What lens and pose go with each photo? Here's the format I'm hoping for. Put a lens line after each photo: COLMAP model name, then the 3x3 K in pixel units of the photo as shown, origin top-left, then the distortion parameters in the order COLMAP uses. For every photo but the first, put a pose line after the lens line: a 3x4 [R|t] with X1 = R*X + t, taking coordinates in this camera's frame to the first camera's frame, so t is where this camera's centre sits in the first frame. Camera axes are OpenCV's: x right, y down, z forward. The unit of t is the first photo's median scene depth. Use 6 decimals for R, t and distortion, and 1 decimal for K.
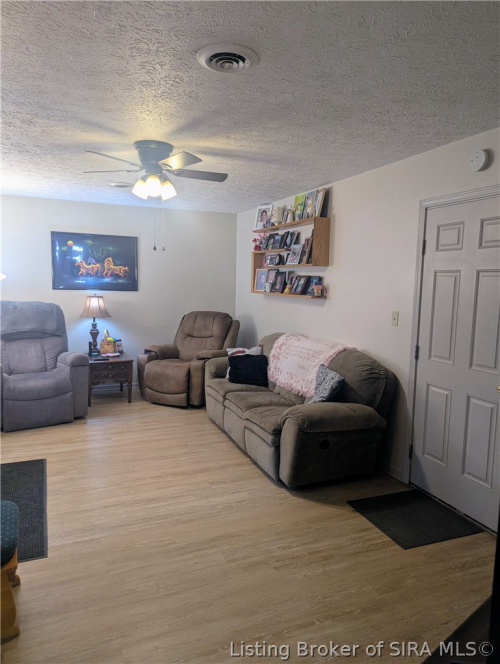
lens RADIAL K [[468.0, 0, 260.6], [0, 468.0, 342.2], [0, 0, 1]] dist [0.049309, -0.048940]
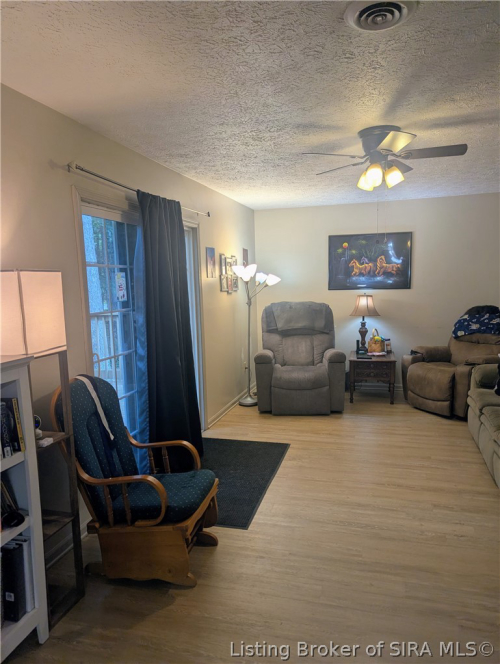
lens RADIAL K [[468.0, 0, 248.0], [0, 468.0, 346.3], [0, 0, 1]] dist [0.049309, -0.048940]
pose [[0.778572, 0.046687, -0.625816, 0.127584], [-0.041495, 0.998876, 0.022894, -0.001166], [0.626182, 0.008144, 0.779634, 0.077096]]
